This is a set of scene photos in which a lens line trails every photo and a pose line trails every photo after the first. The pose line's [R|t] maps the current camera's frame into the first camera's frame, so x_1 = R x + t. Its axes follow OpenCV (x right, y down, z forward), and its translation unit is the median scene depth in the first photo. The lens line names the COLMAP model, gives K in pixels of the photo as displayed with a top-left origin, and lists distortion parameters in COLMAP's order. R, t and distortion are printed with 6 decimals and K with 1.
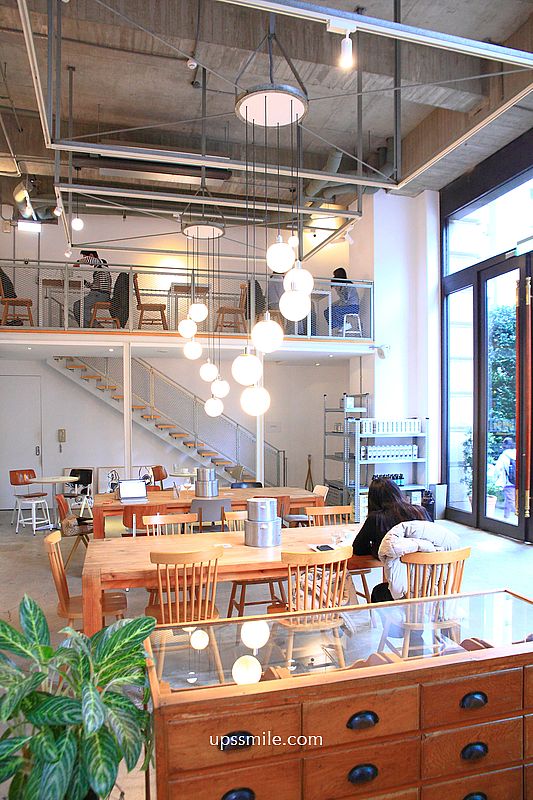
lens RADIAL K [[568.5, 0, 266.8], [0, 568.5, 412.6], [0, 0, 1]] dist [-0.101169, 0.073690]
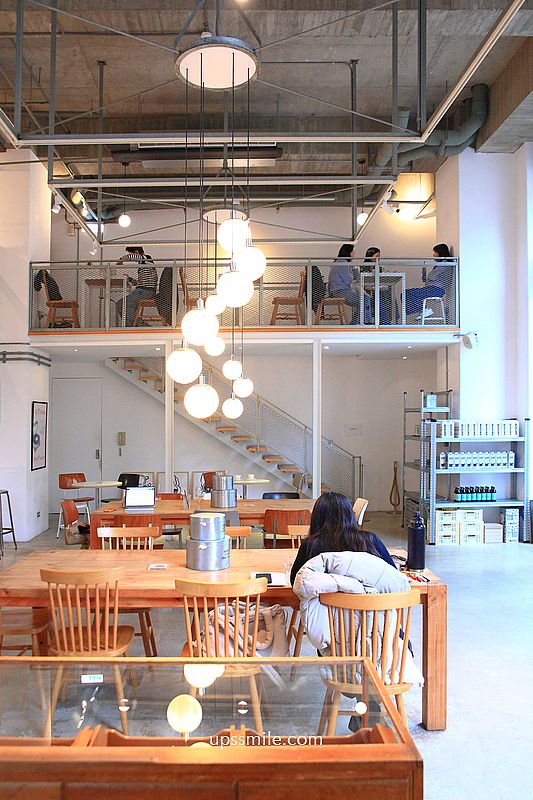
lens RADIAL K [[605.4, 0, 266.5], [0, 605.4, 400.0], [0, 0, 1]] dist [-0.092370, 0.076473]
pose [[0.961448, -0.012691, -0.274693, 0.183000], [0.006736, 0.999722, -0.022611, -0.000871], [0.274904, 0.019889, 0.961266, 0.073745]]
